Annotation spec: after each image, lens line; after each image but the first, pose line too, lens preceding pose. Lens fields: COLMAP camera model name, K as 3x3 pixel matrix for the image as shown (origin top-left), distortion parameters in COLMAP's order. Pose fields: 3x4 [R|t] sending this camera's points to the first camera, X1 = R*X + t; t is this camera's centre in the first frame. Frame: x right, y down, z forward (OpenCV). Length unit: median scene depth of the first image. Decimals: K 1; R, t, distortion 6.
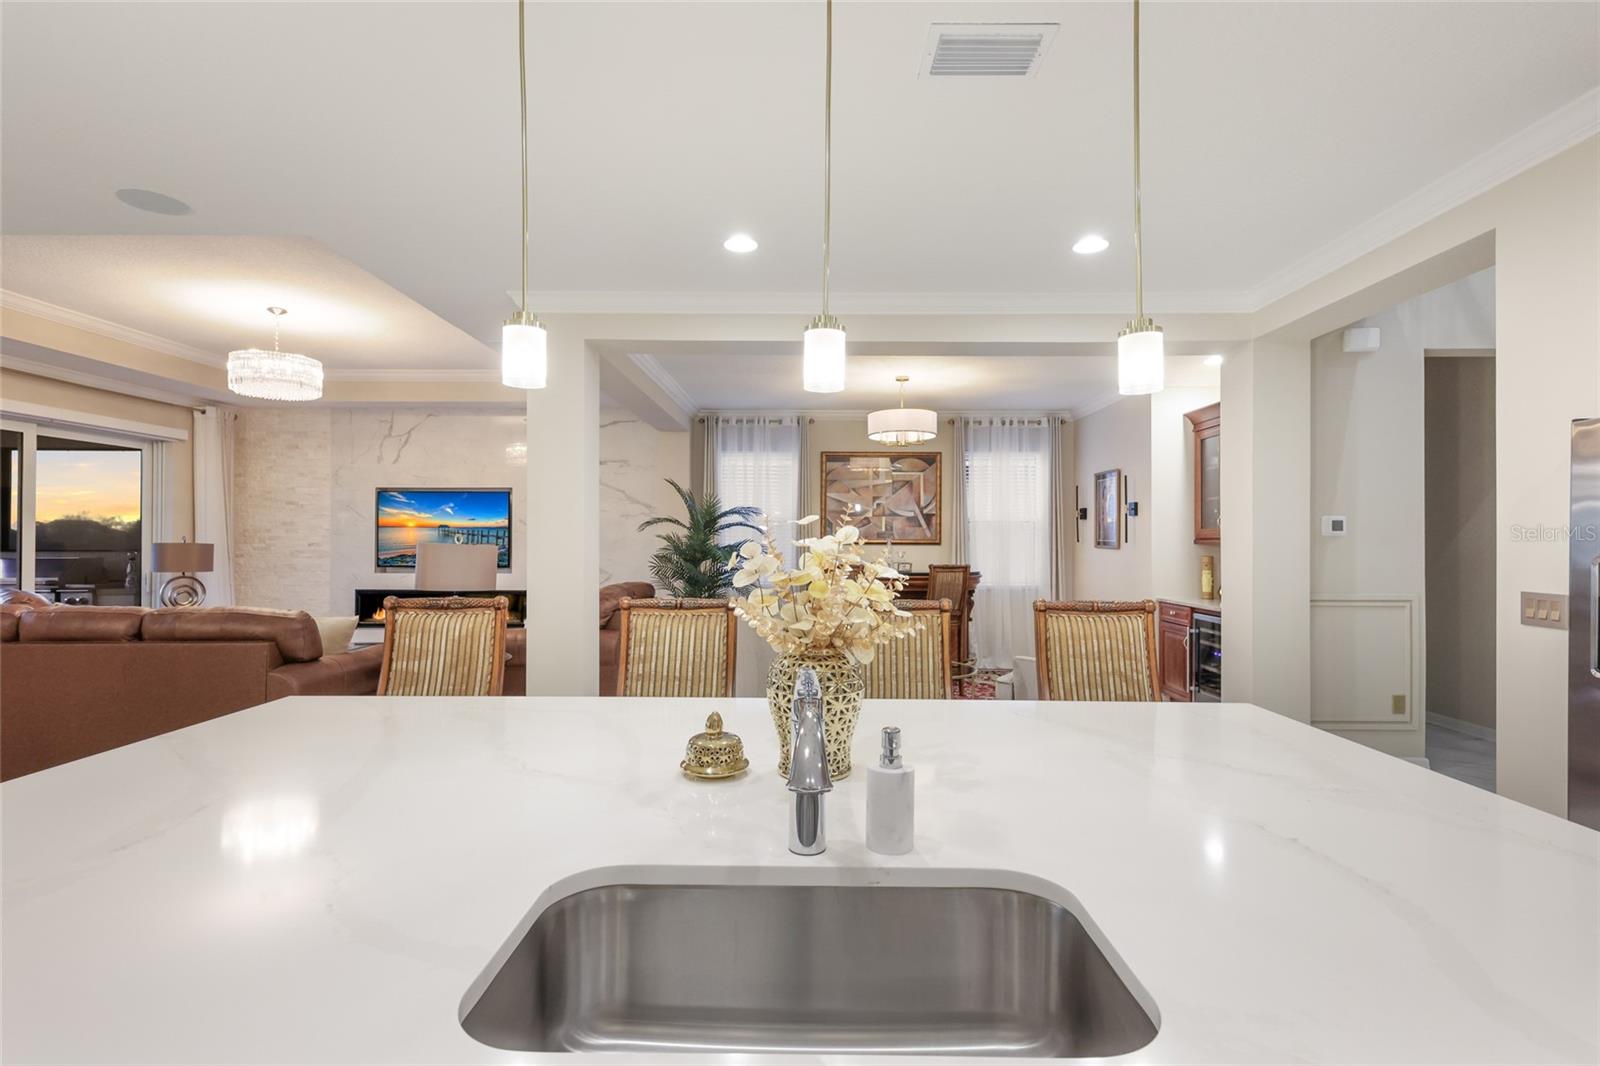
lens RADIAL K [[781.4, 0, 816.2], [0, 781.4, 534.6], [0, 0, 1]] dist [0.001499, -0.001069]
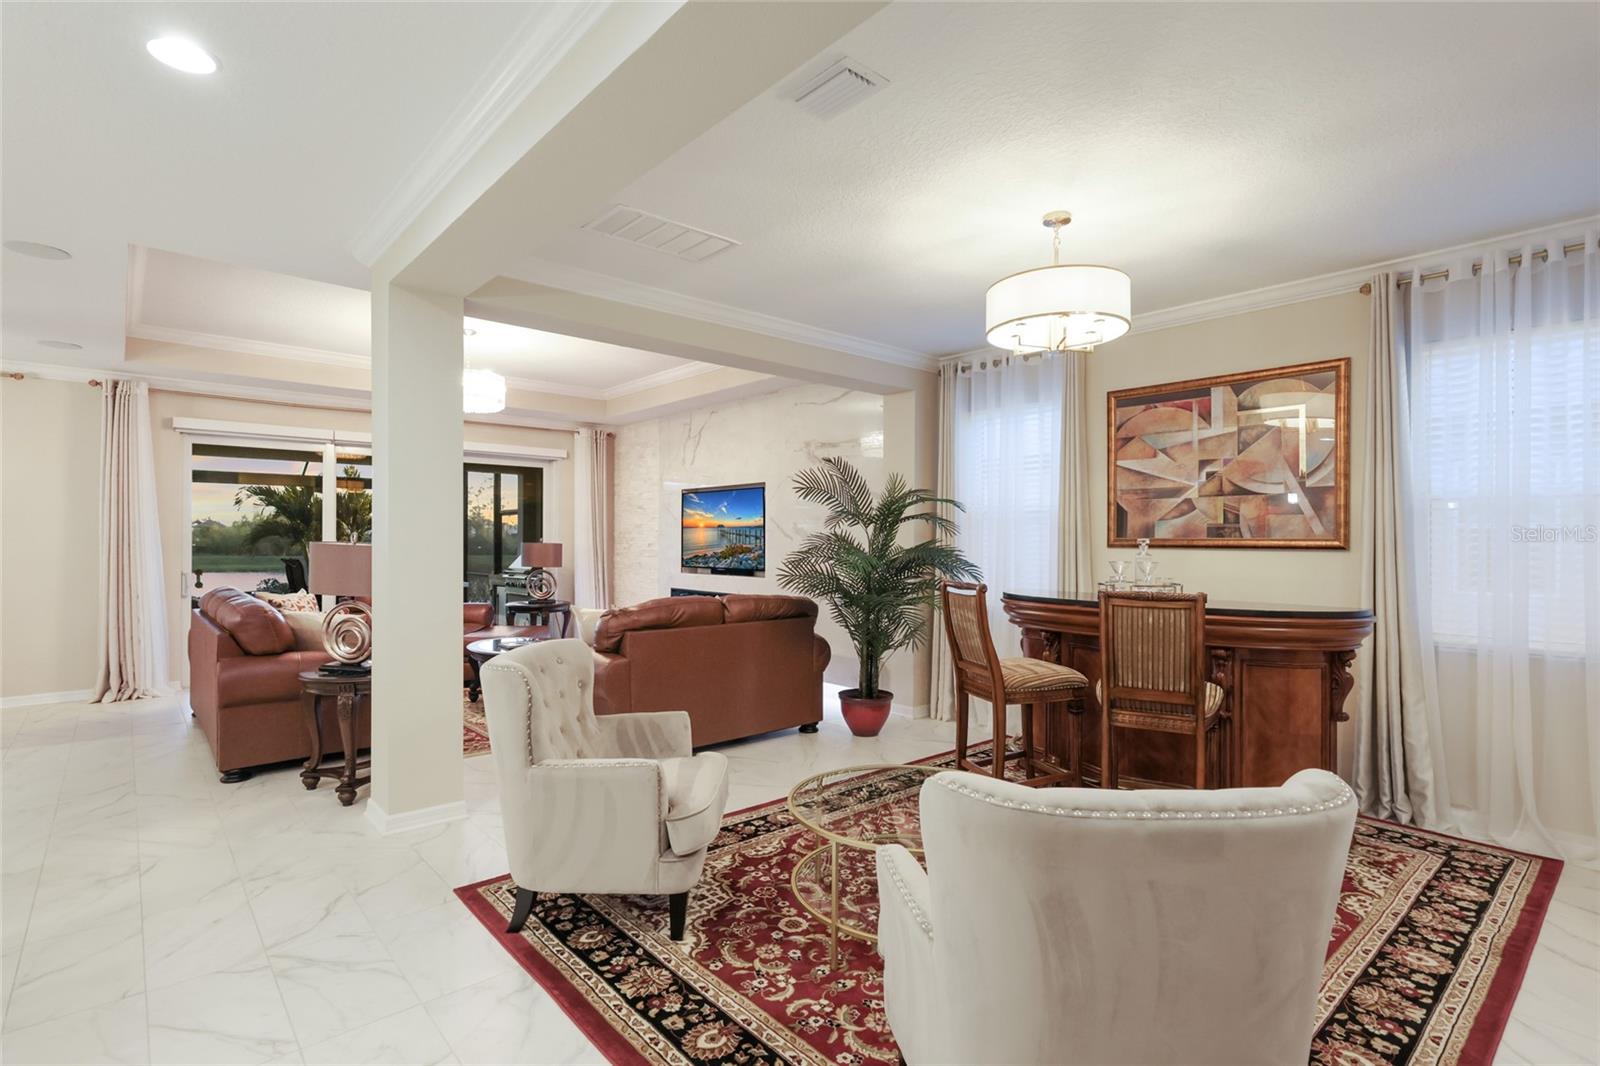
lens RADIAL K [[781.4, 0, 785.5], [0, 781.4, 536.7], [0, 0, 1]] dist [0.001499, -0.001069]
pose [[0.656003, -0.004936, -0.754742, 0.300897], [0.002820, 0.999988, -0.004089, 0.006086], [0.754753, 0.000554, 0.656009, 0.428556]]
